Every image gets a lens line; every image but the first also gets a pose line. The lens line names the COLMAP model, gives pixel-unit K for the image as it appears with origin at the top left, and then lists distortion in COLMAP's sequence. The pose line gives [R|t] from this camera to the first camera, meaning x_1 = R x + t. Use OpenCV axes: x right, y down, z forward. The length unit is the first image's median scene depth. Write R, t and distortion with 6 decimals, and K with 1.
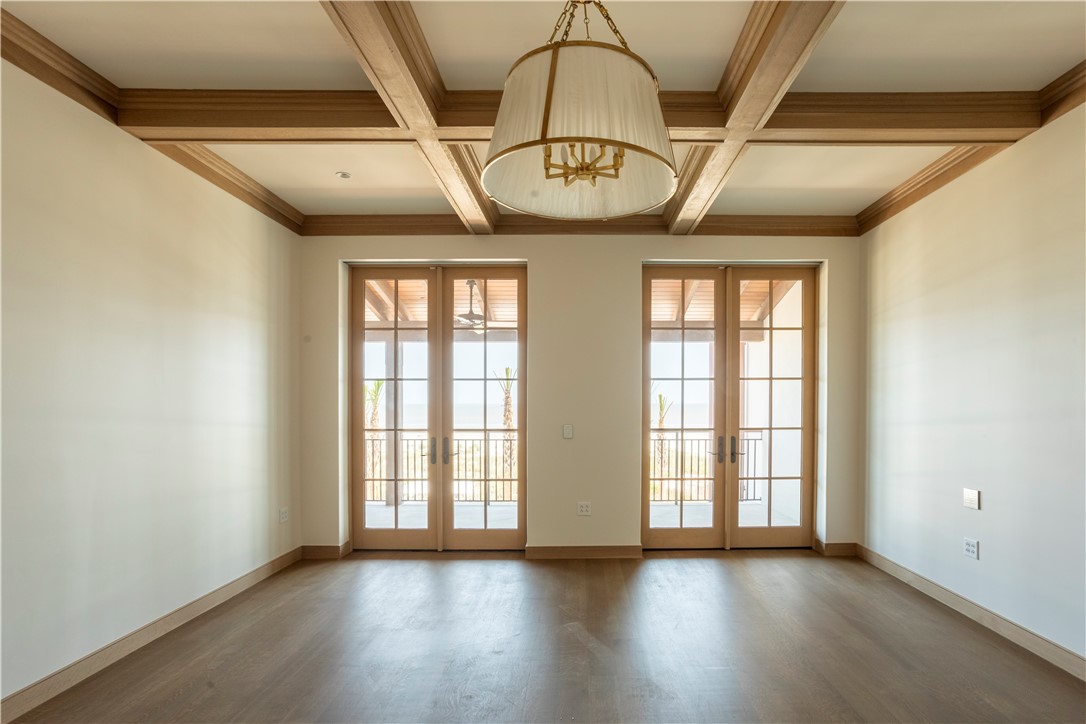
lens RADIAL K [[506.2, 0, 548.7], [0, 506.2, 417.8], [0, 0, 1]] dist [0.000345, 0.000012]
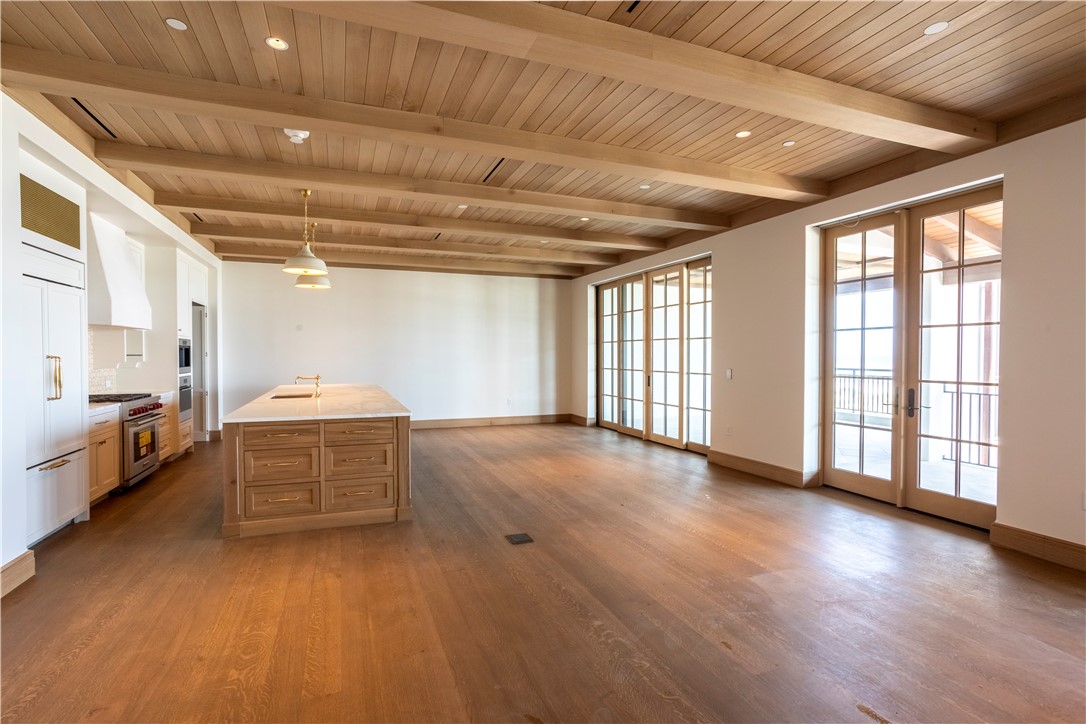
lens RADIAL K [[532.6, 0, 543.0], [0, 532.6, 362.0], [0, 0, 1]] dist [-0.001247, -0.000031]
pose [[0.361389, 0.012296, -0.932334, 0.470590], [-0.020161, 0.999782, 0.005371, -0.001391], [0.932197, 0.016856, 0.361558, 0.007296]]
